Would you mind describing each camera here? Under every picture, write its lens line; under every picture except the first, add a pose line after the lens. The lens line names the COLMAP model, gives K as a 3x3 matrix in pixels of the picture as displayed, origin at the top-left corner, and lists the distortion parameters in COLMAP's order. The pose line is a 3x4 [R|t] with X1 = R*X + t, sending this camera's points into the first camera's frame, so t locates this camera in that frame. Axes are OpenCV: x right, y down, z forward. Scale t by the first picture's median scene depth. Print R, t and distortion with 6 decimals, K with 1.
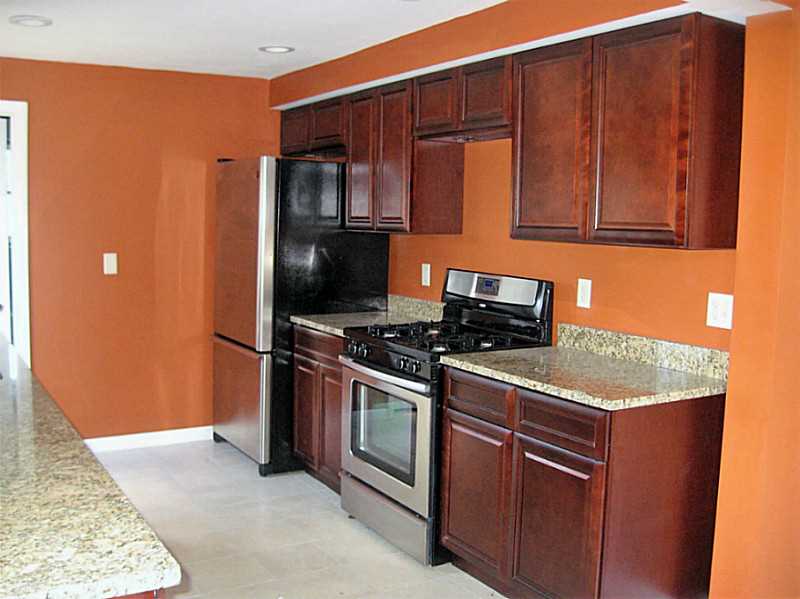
lens RADIAL K [[843.7, 0, 400.0], [0, 843.7, 299.5], [0, 0, 1]] dist [-0.091668, -0.004956]
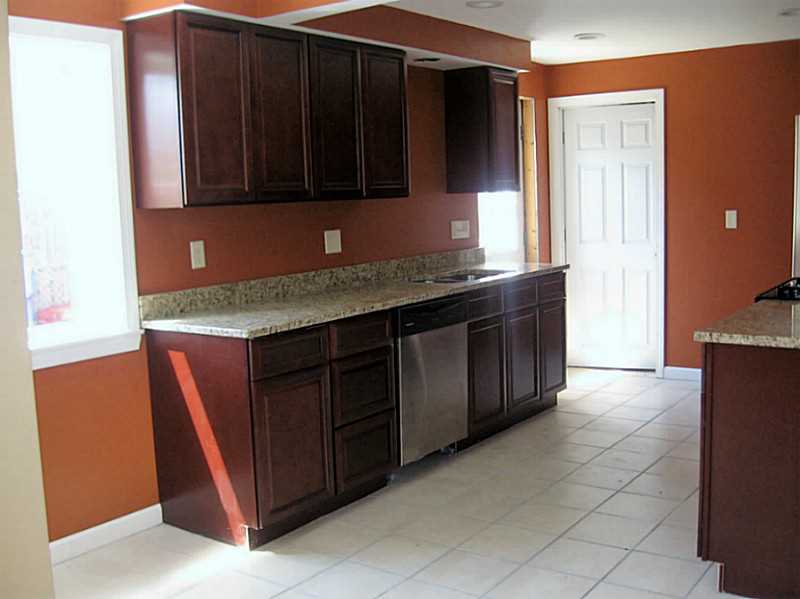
lens RADIAL K [[872.1, 0, 400.0], [0, 872.1, 299.5], [0, 0, 1]] dist [-0.095470, -0.002678]
pose [[0.393226, 0.075044, -0.916374, 0.763975], [-0.054197, 0.996822, 0.058375, 0.029457], [0.917843, 0.026710, 0.396043, 0.190351]]
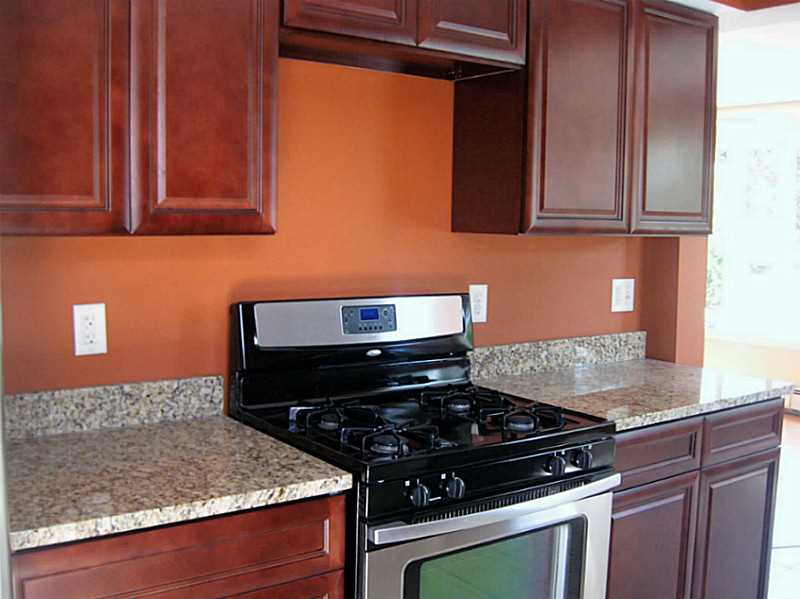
lens RADIAL K [[872.1, 0, 400.0], [0, 872.1, 299.5], [0, 0, 1]] dist [-0.095470, -0.002678]
pose [[-0.085578, -0.114053, 0.989782, -0.545413], [0.080069, 0.989426, 0.120935, -0.110711], [-0.993109, 0.089600, -0.075541, 1.128586]]
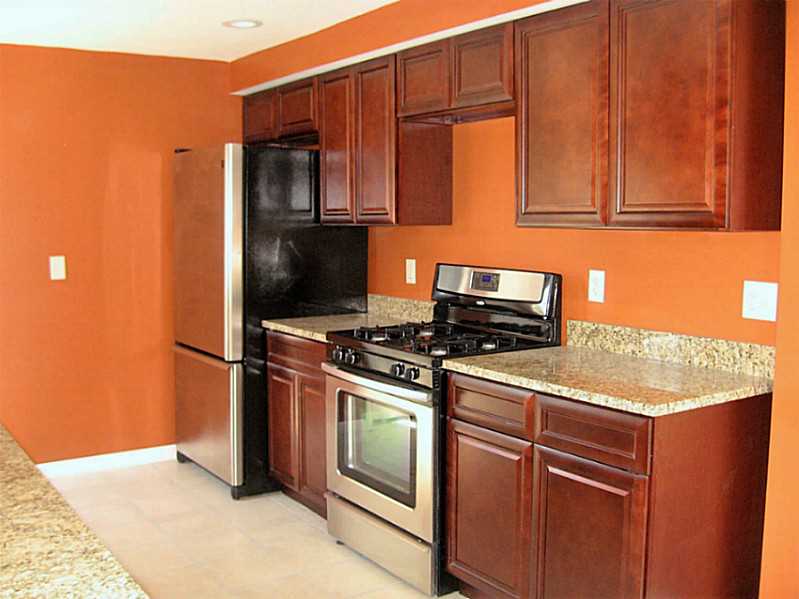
lens RADIAL K [[871.0, 0, 399.5], [0, 871.0, 299.5], [0, 0, 1]] dist [-0.095470, -0.002678]
pose [[0.998225, -0.024862, 0.054123, -0.042693], [0.025060, 0.999681, -0.002989, 0.004457], [-0.054031, 0.004340, 0.998530, 0.082558]]
